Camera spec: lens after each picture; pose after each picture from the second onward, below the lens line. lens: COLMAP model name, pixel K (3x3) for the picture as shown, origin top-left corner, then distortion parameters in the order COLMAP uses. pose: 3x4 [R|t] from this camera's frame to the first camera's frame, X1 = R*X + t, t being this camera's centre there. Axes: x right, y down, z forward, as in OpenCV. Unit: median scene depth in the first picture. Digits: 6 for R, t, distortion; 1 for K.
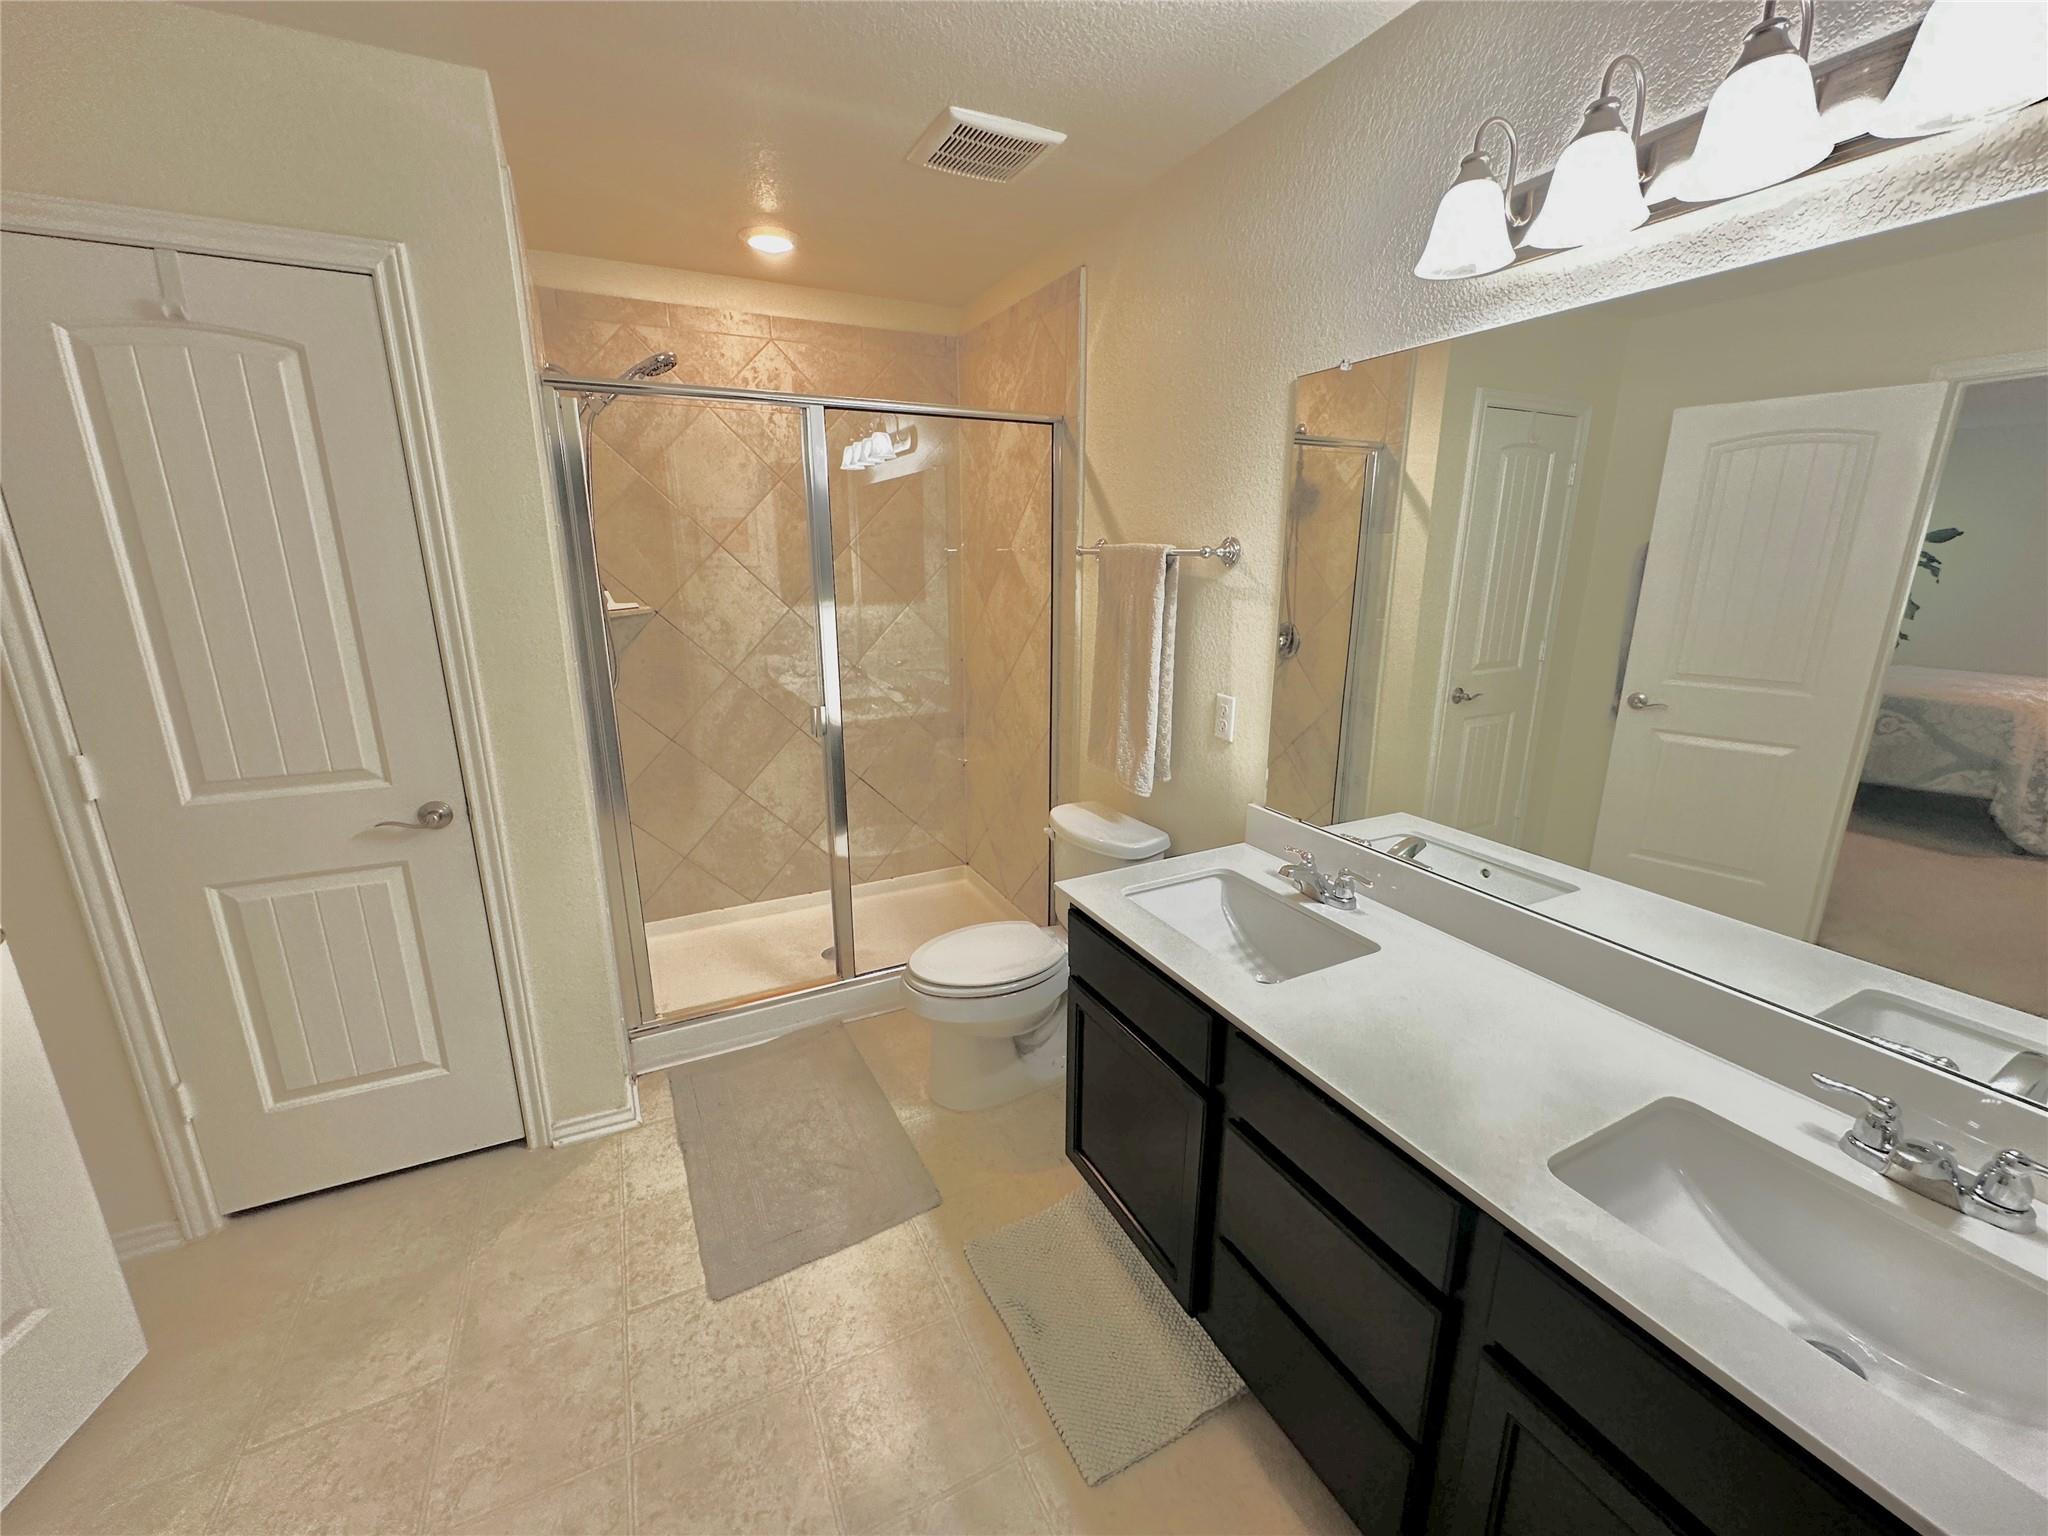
lens RADIAL K [[817.4, 0, 1025.9], [0, 817.4, 769.1], [0, 0, 1]] dist [0.000281, 0.000389]
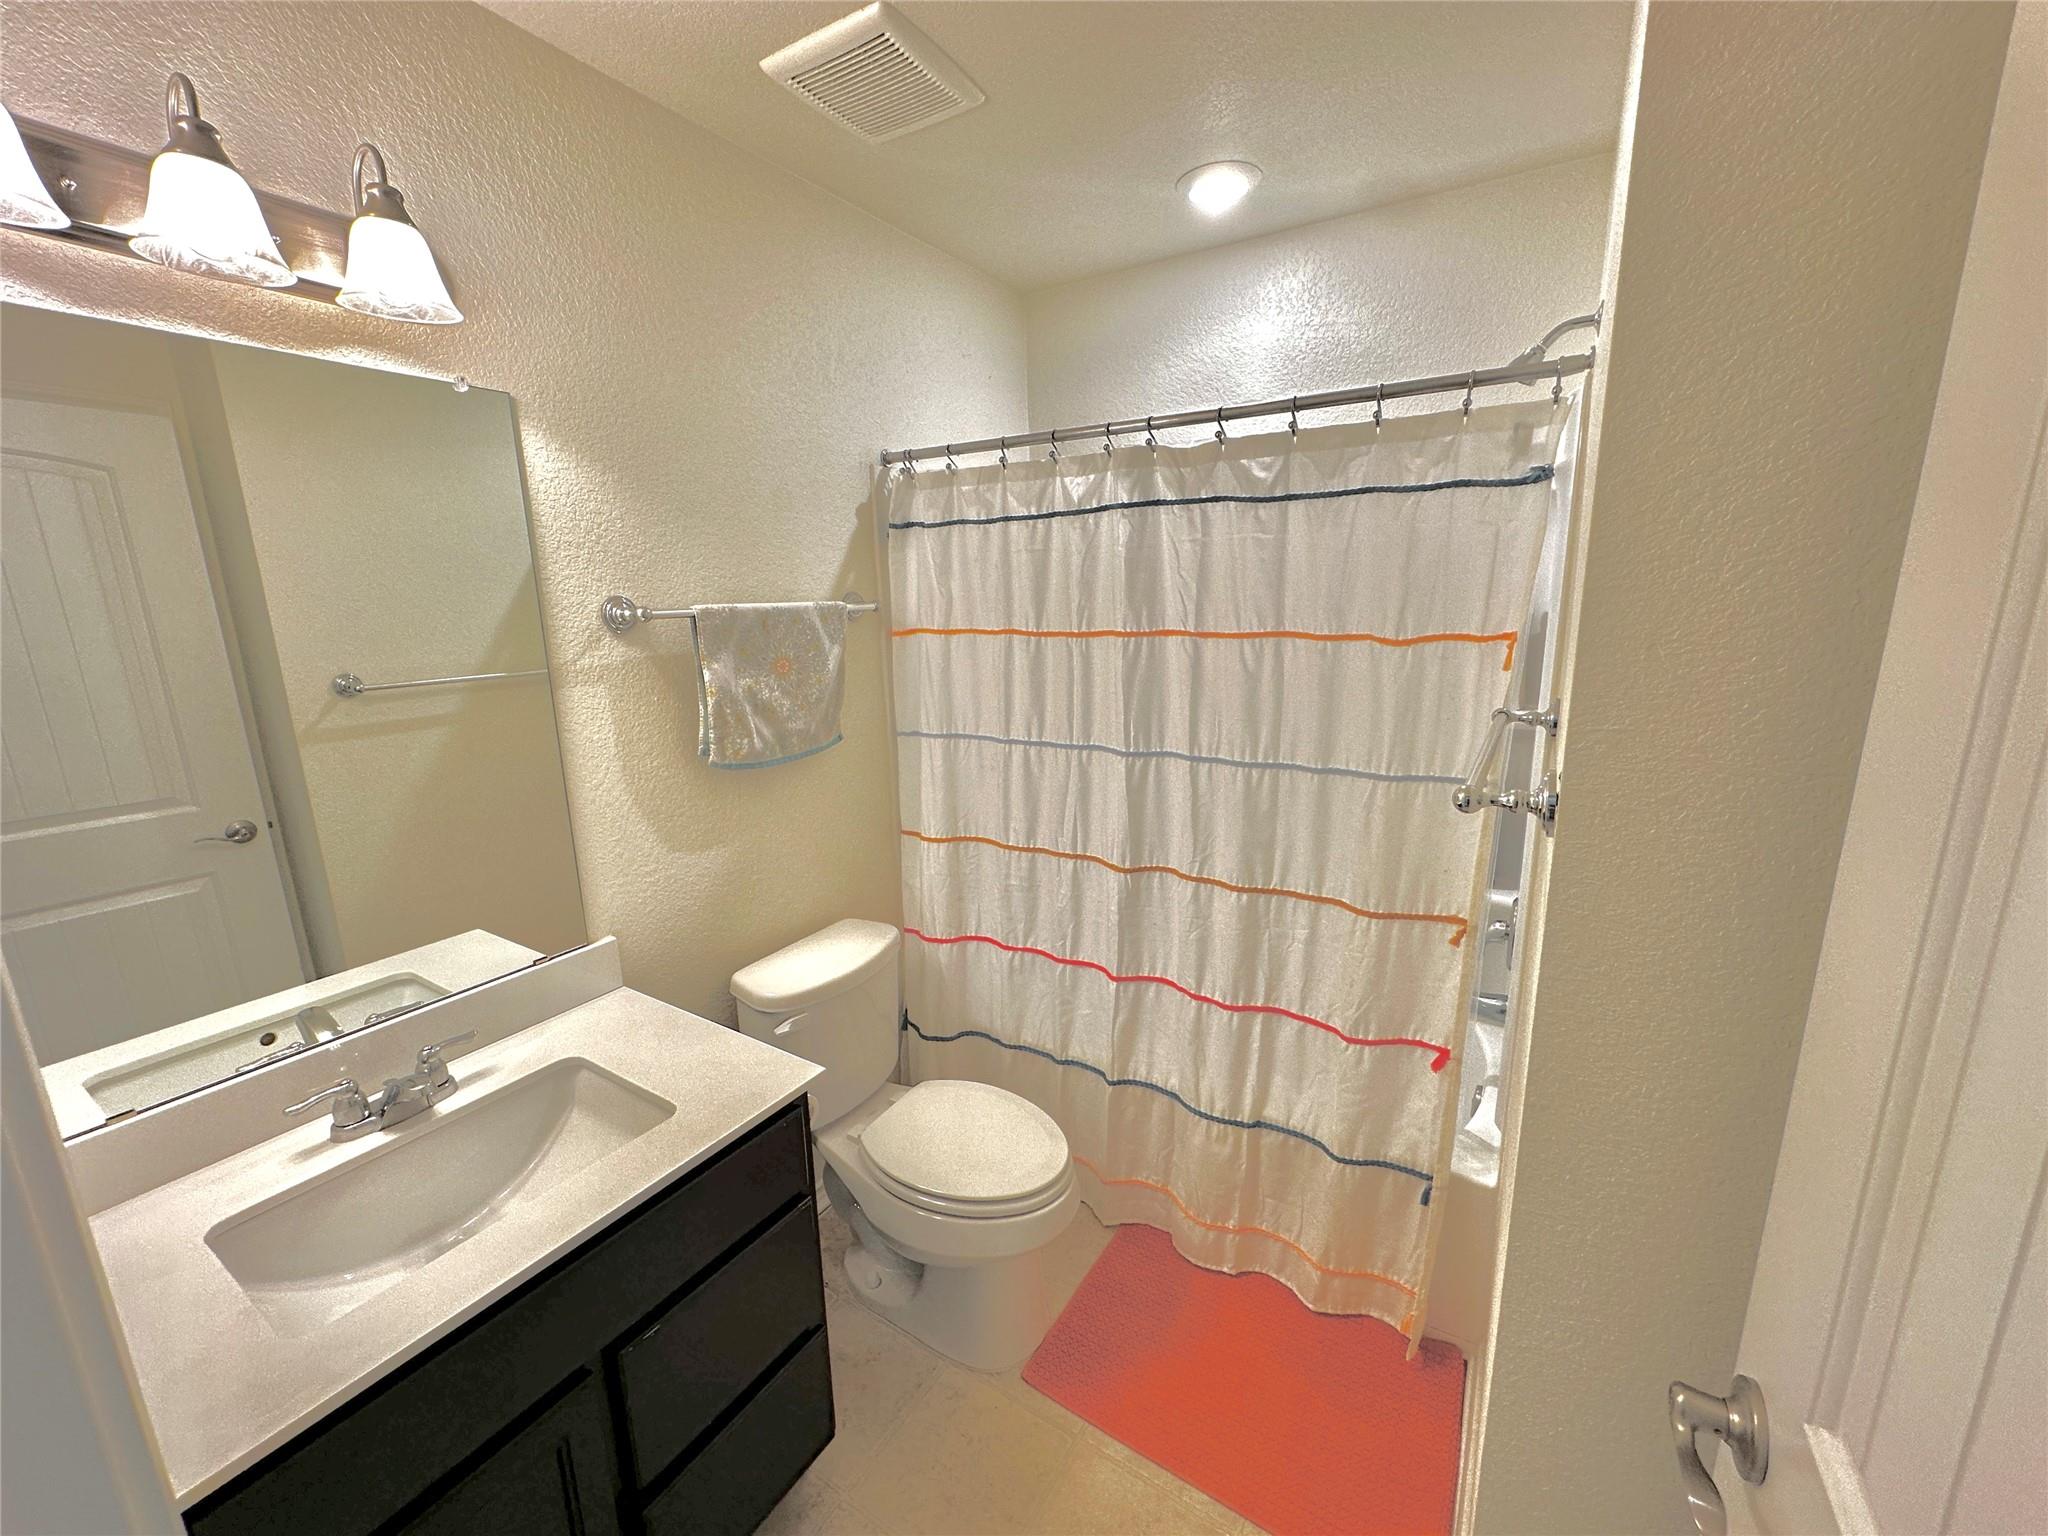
lens RADIAL K [[817.4, 0, 1025.9], [0, 817.4, 769.1], [0, 0, 1]] dist [0.000281, 0.000389]
pose [[-0.518847, -0.178029, 0.836124, -0.357647], [0.227129, 0.914213, 0.335599, -0.175905], [-0.824142, 0.364033, -0.433901, 0.558497]]
